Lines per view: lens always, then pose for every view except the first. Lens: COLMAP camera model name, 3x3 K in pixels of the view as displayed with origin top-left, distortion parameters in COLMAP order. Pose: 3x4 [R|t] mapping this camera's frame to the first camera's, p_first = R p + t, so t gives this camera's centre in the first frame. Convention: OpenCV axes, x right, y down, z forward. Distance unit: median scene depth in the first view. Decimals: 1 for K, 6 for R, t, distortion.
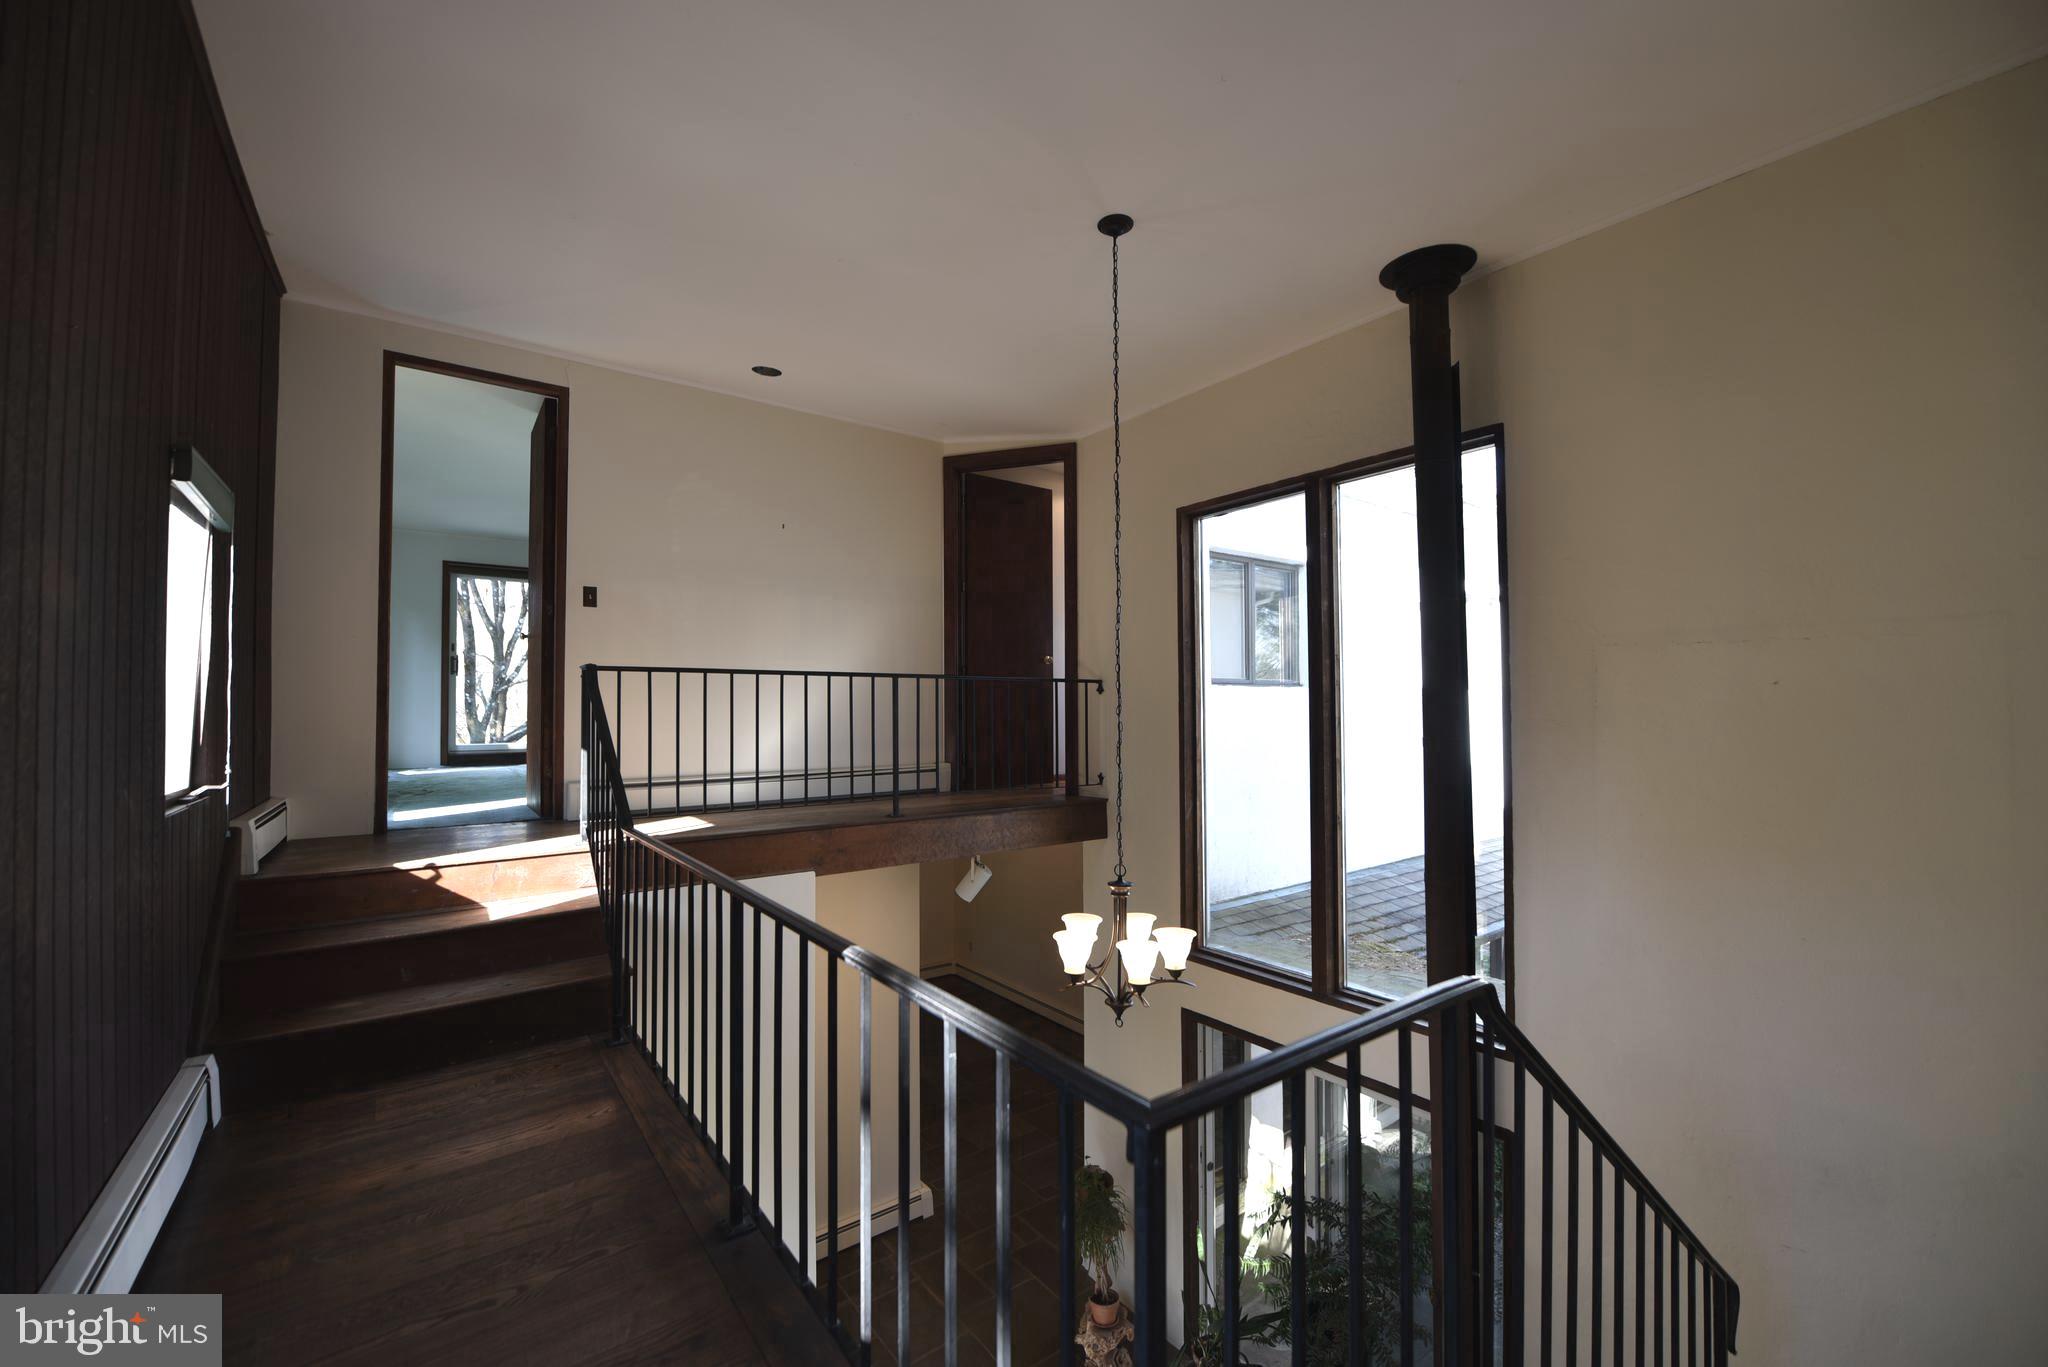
lens RADIAL K [[815.3, 0, 1028.1], [0, 815.3, 689.4], [0, 0, 1]] dist [-0.017634, -0.001769]
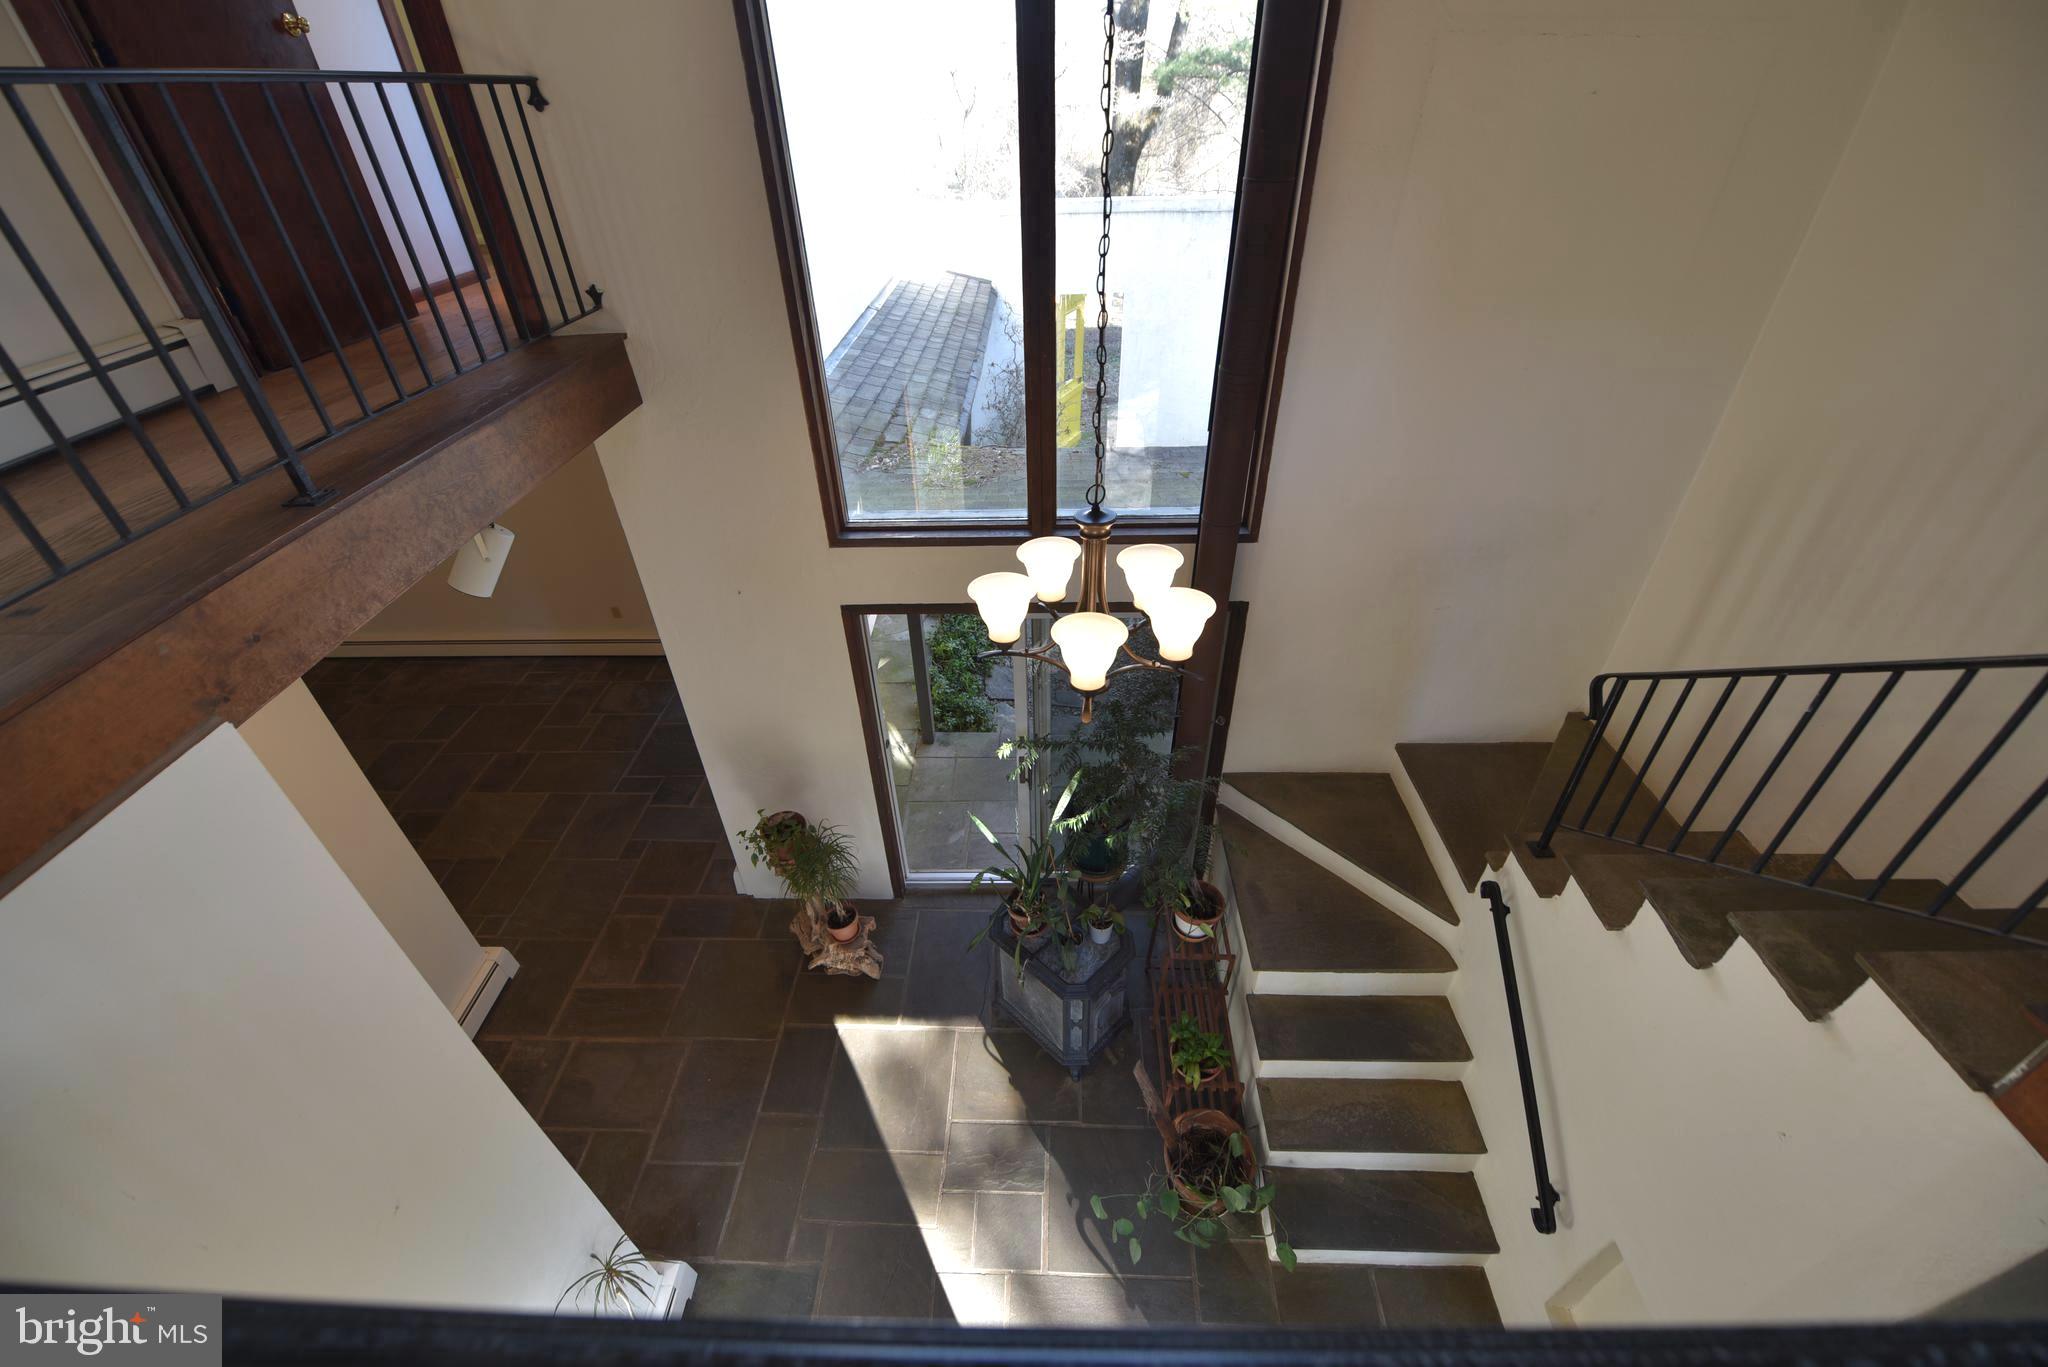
lens RADIAL K [[815.3, 0, 1021.6], [0, 815.3, 689.2], [0, 0, 1]] dist [-0.017634, -0.001769]
pose [[0.625296, -0.472160, 0.621346, -0.203262], [0.002391, 0.797356, 0.603504, -0.007960], [-0.780384, -0.375883, 0.499712, 0.424680]]
